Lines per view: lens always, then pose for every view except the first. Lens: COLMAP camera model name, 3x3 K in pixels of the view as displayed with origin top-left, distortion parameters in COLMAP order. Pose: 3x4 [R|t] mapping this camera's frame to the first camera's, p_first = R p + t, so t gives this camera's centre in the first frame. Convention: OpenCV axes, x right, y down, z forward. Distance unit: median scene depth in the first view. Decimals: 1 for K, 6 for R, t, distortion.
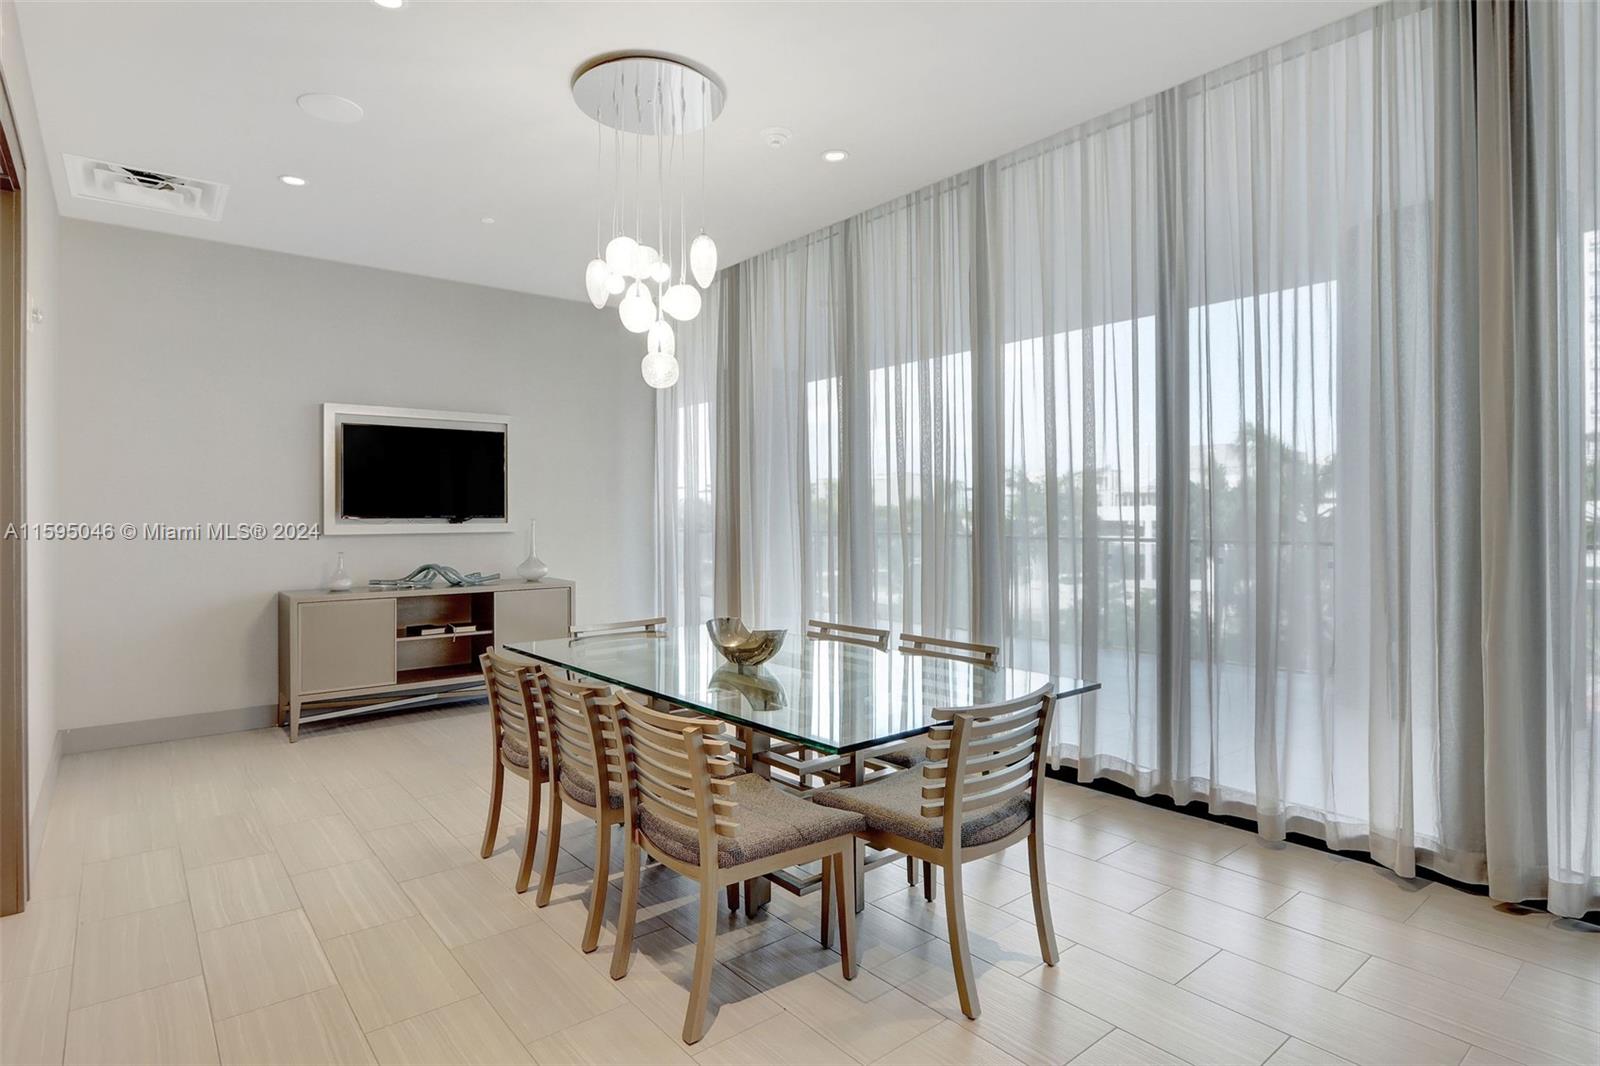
lens RADIAL K [[844.0, 0, 801.5], [0, 844.0, 536.4], [0, 0, 1]] dist [-0.037753, -0.000903]
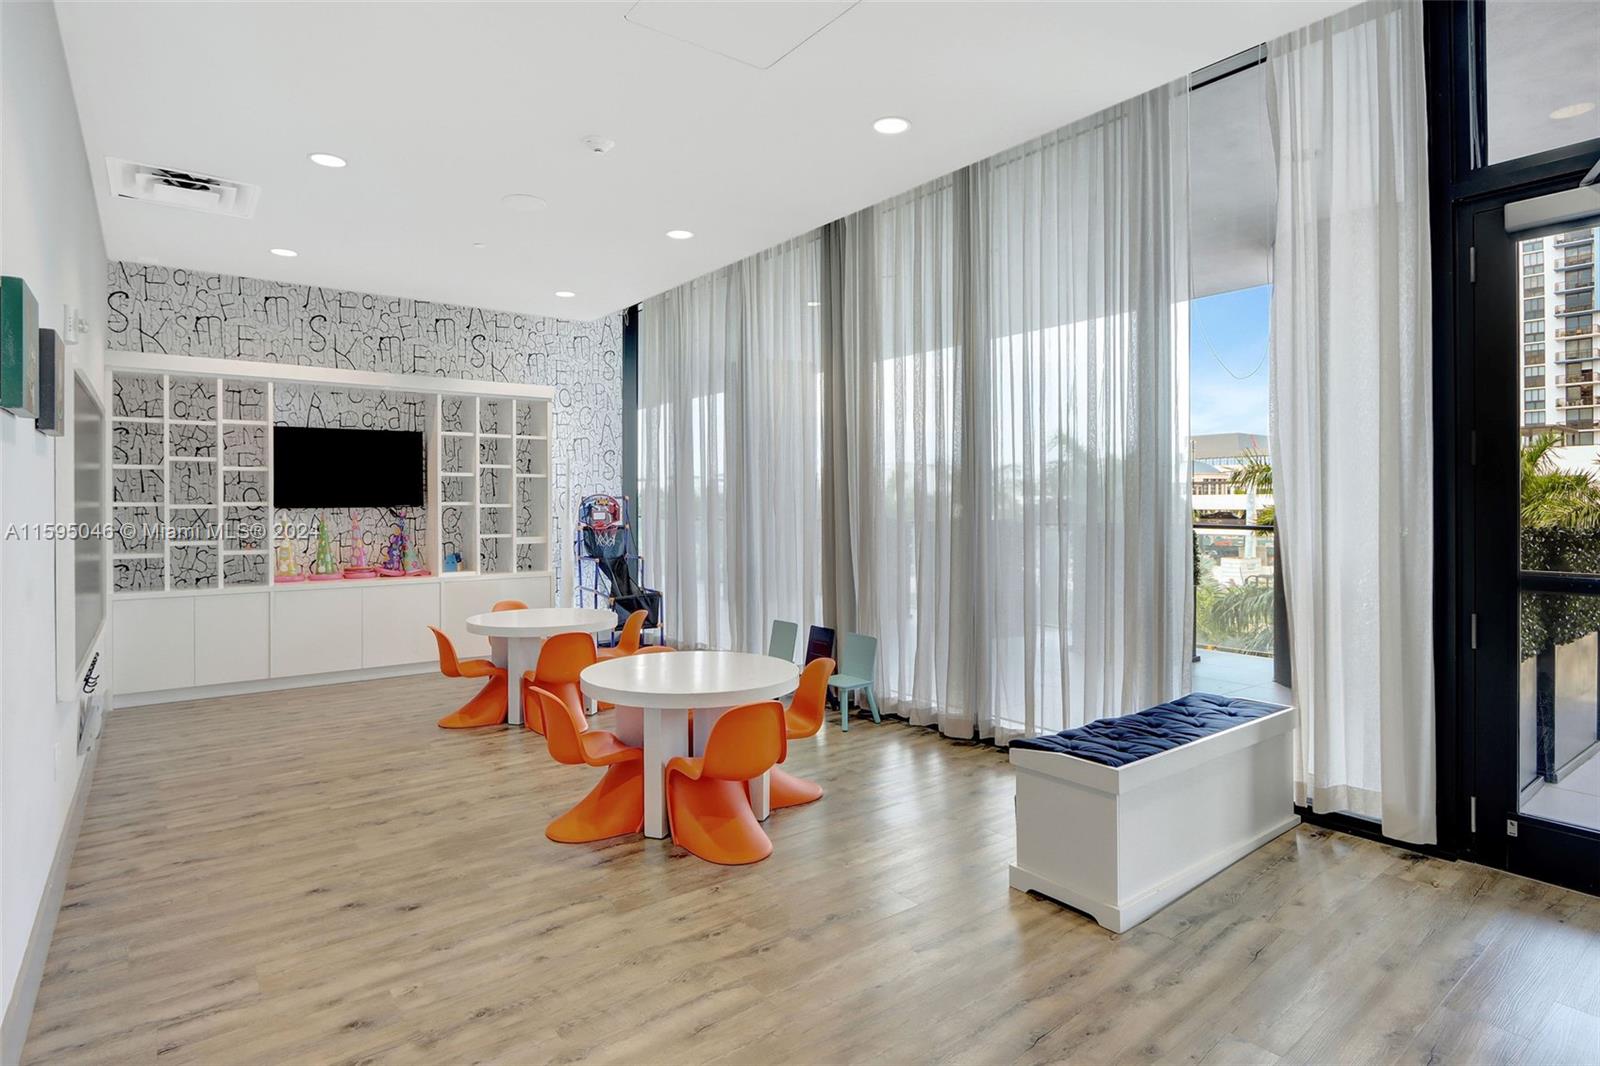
lens RADIAL K [[849.9, 0, 800.0], [0, 849.9, 533.0], [0, 0, 1]] dist [-0.036654, 0.000512]
pose [[0.999310, 0.005310, -0.036770, 0.084354], [-0.004952, 0.999939, 0.009836, 0.001048], [0.036820, -0.009647, 0.999275, -0.100822]]
